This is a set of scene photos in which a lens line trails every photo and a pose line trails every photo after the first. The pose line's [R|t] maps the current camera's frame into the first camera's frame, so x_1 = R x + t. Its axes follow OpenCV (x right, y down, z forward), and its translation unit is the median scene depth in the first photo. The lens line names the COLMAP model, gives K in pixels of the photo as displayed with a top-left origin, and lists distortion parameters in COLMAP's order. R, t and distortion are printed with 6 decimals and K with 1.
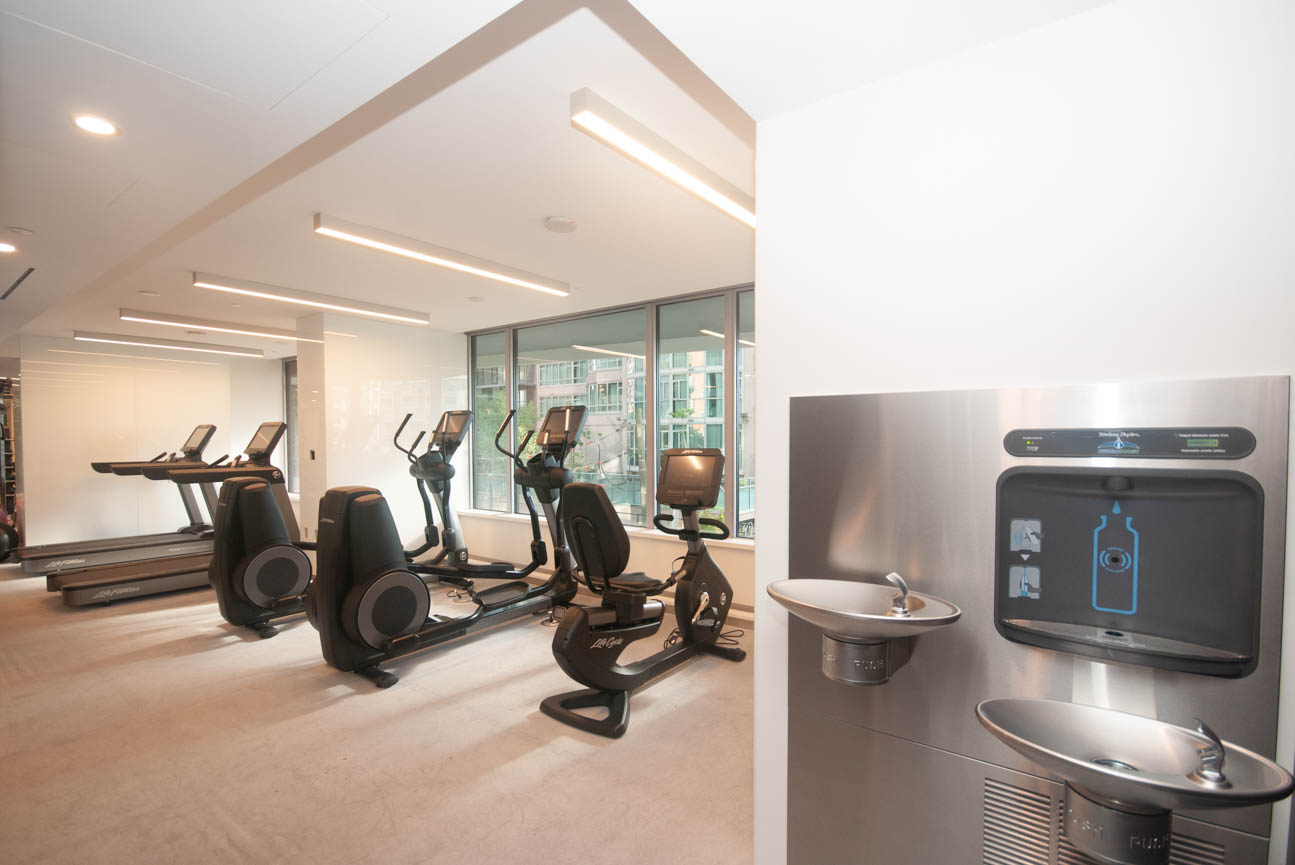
lens RADIAL K [[576.7, 0, 650.8], [0, 576.7, 448.4], [0, 0, 1]] dist [0.021733, -0.017819]
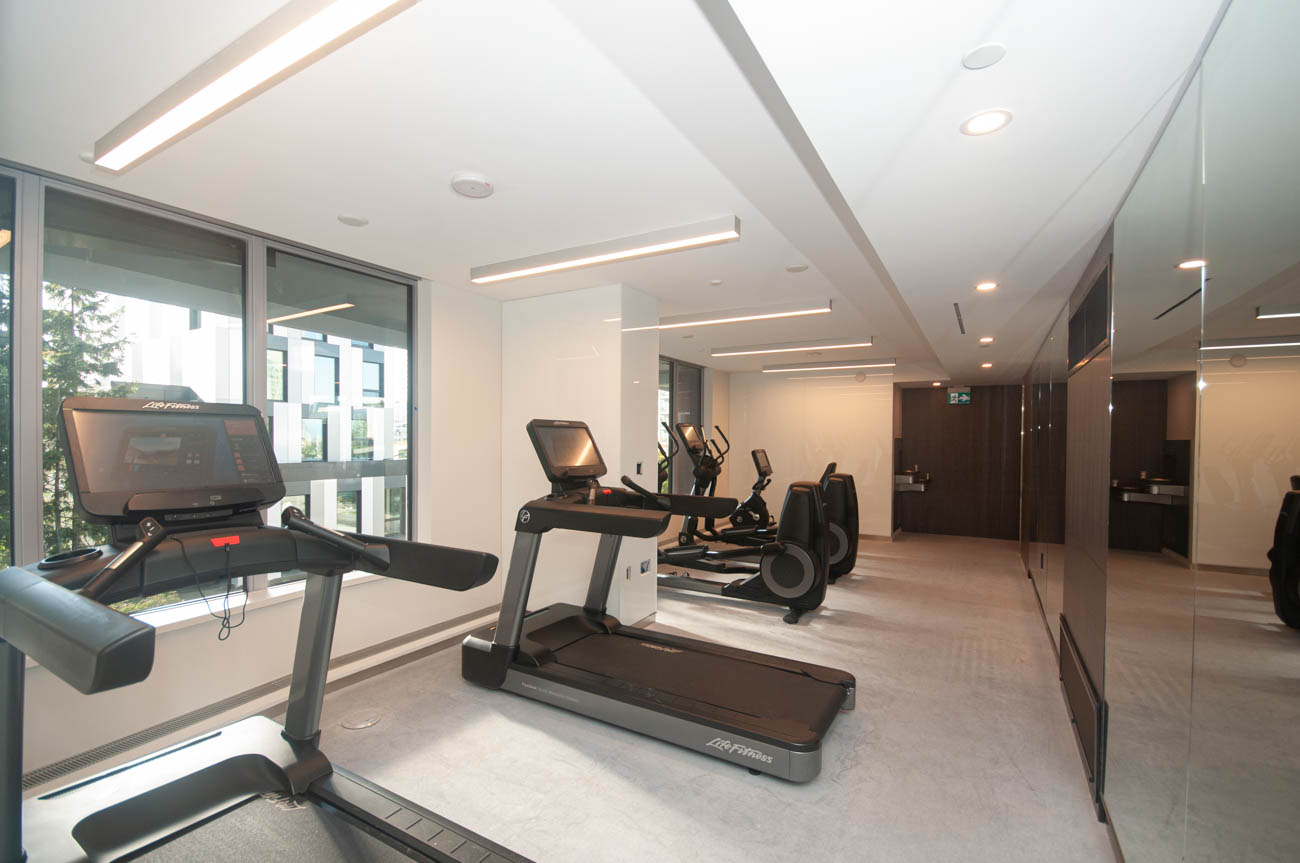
lens RADIAL K [[578.9, 0, 653.3], [0, 578.9, 447.4], [0, 0, 1]] dist [0.021733, -0.017819]
pose [[-0.097708, -0.009084, 0.995174, -1.844557], [0.019214, 0.999755, 0.011013, -0.033982], [-0.995030, 0.020197, -0.097509, 1.438032]]
